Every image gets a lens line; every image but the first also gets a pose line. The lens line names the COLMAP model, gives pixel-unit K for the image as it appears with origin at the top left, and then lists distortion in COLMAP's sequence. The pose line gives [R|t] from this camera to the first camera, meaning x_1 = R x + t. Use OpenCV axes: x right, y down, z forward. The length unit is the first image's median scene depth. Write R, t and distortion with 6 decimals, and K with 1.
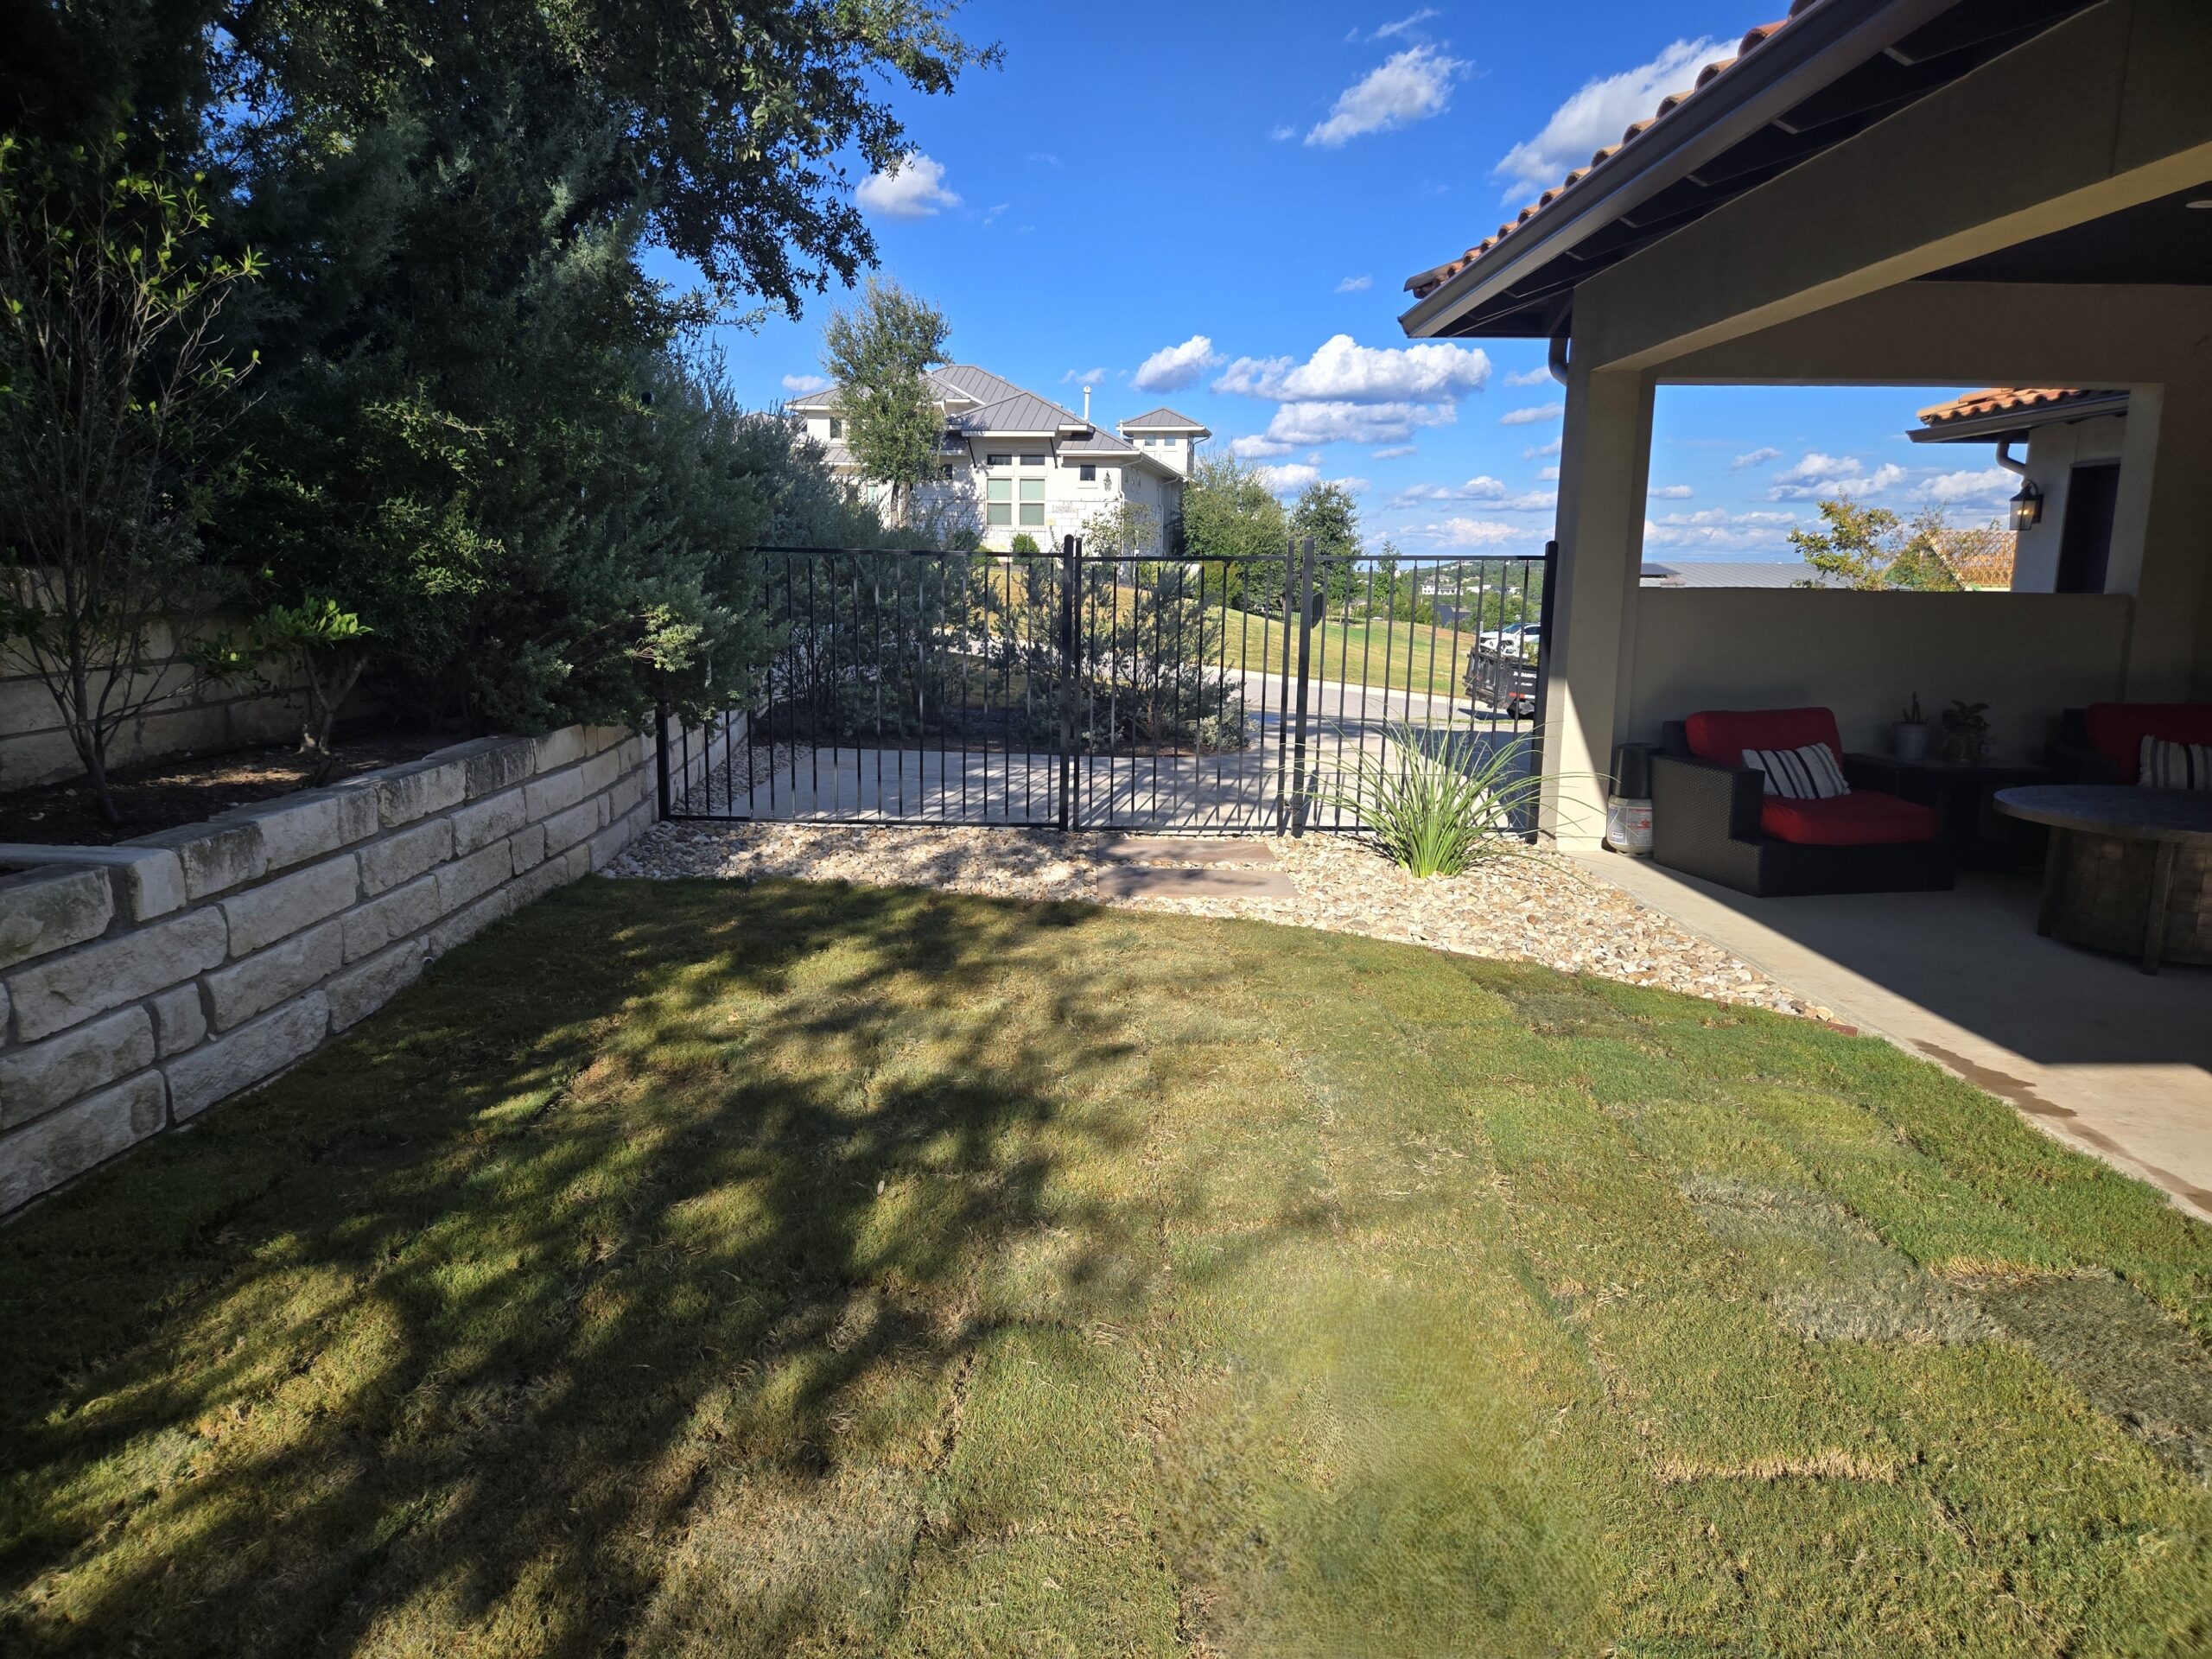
lens RADIAL K [[1471.2, 0, 1106.3], [0, 1471.2, 823.1], [0, 0, 1]] dist [0.055878, -0.048177]
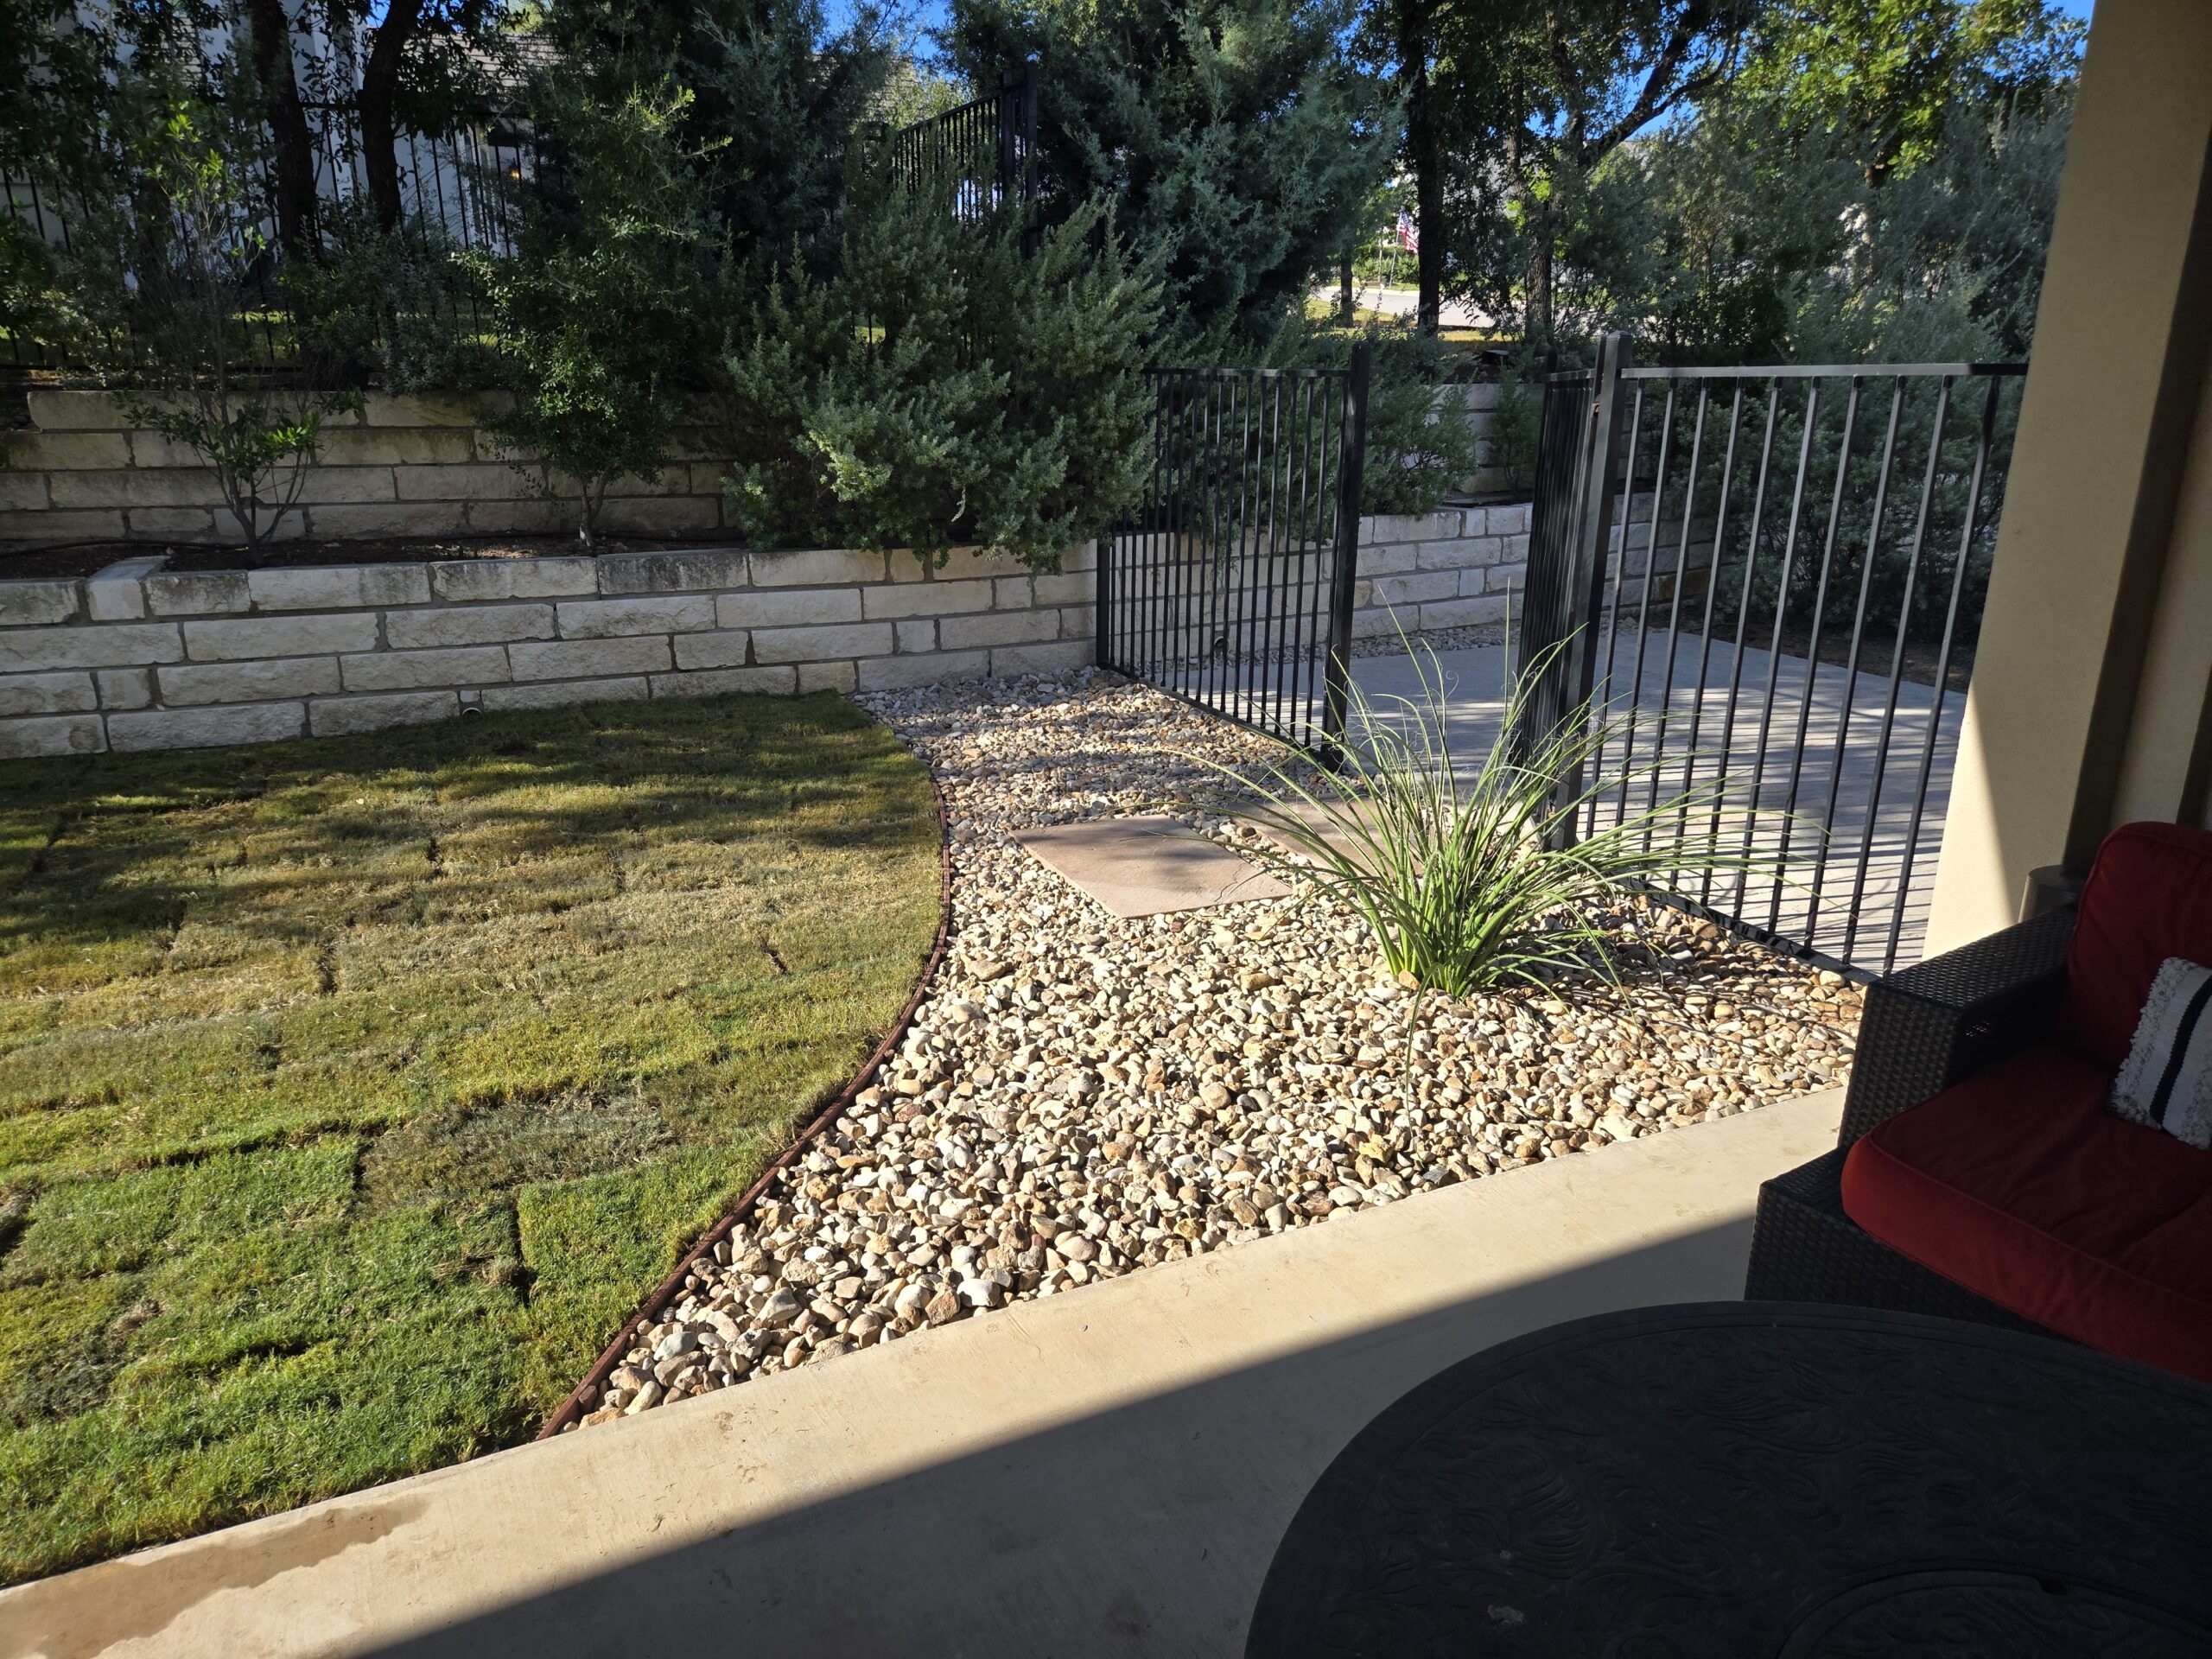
lens RADIAL K [[1471.2, 0, 1106.3], [0, 1471.2, 823.1], [0, 0, 1]] dist [0.055878, -0.048177]
pose [[0.385492, 0.248534, -0.888609, 0.945040], [-0.155475, 0.966768, 0.202947, -0.164411], [0.909518, 0.059922, 0.411322, 1.031159]]
